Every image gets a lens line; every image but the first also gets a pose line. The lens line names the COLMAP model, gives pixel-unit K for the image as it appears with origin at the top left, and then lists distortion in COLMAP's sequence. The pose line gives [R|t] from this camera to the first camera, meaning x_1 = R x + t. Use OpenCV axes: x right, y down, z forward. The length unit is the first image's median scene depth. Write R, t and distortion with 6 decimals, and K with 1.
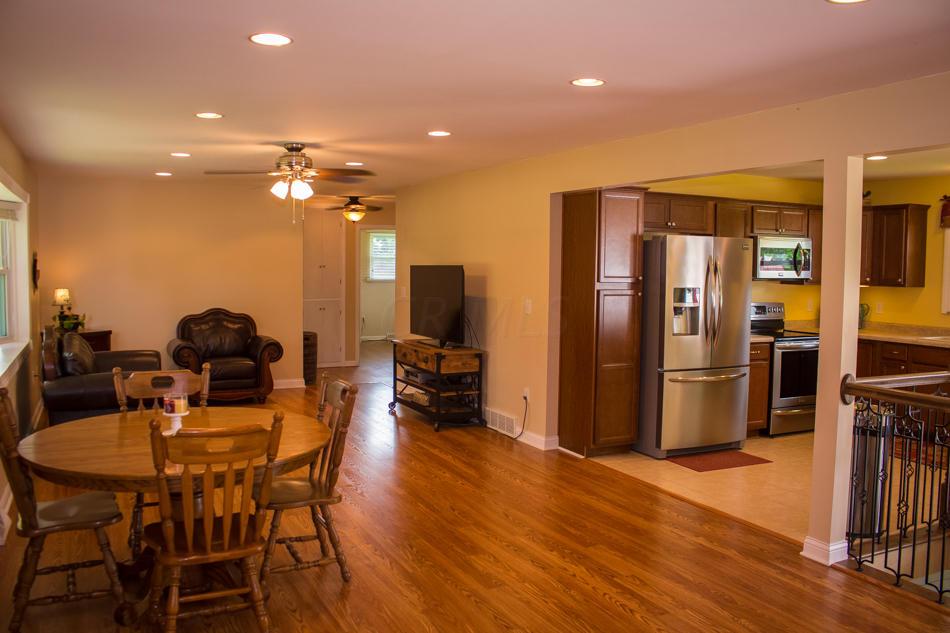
lens RADIAL K [[787.0, 0, 475.0], [0, 787.0, 316.5], [0, 0, 1]] dist [-0.156752, 0.120380]
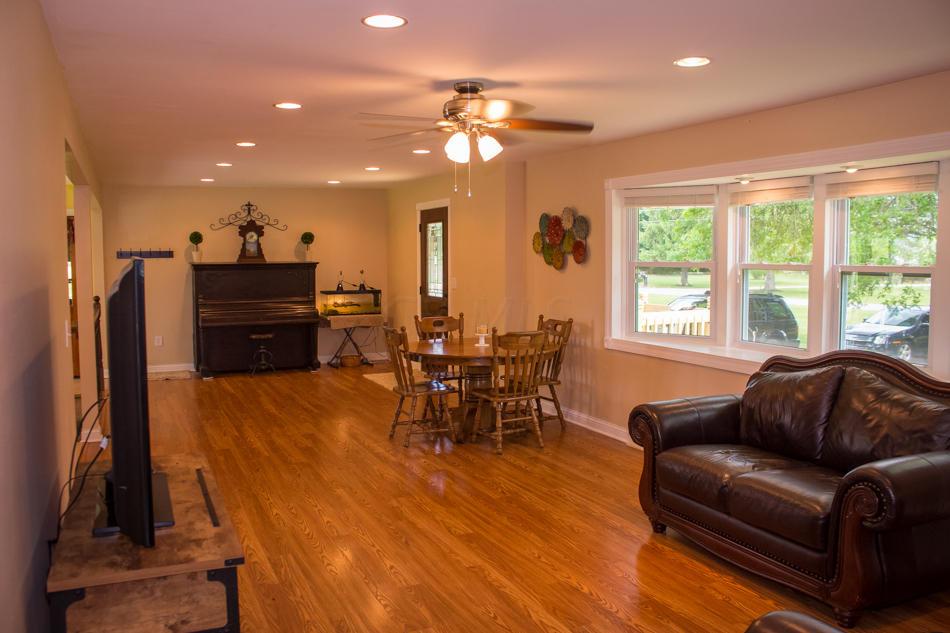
lens RADIAL K [[787.0, 0, 475.0], [0, 787.0, 316.5], [0, 0, 1]] dist [-0.156752, 0.120380]
pose [[-0.999519, -0.010426, 0.029194, -0.220466], [-0.006045, 0.989222, 0.146299, -0.097944], [-0.030405, 0.146052, -0.988810, 1.454178]]
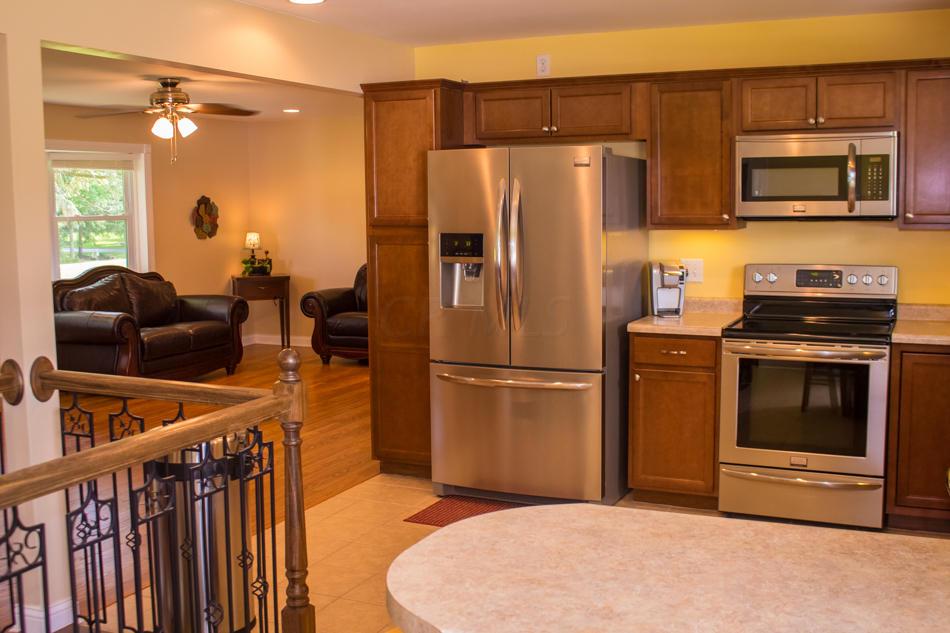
lens RADIAL K [[1038.4, 0, 475.0], [0, 1038.4, 316.5], [0, 0, 1]] dist [-0.099661, 0.005017]
pose [[0.636407, 0.064382, -0.768662, 0.816077], [-0.032786, 0.997868, 0.056434, -0.015407], [0.770656, -0.010714, 0.637161, 0.418365]]
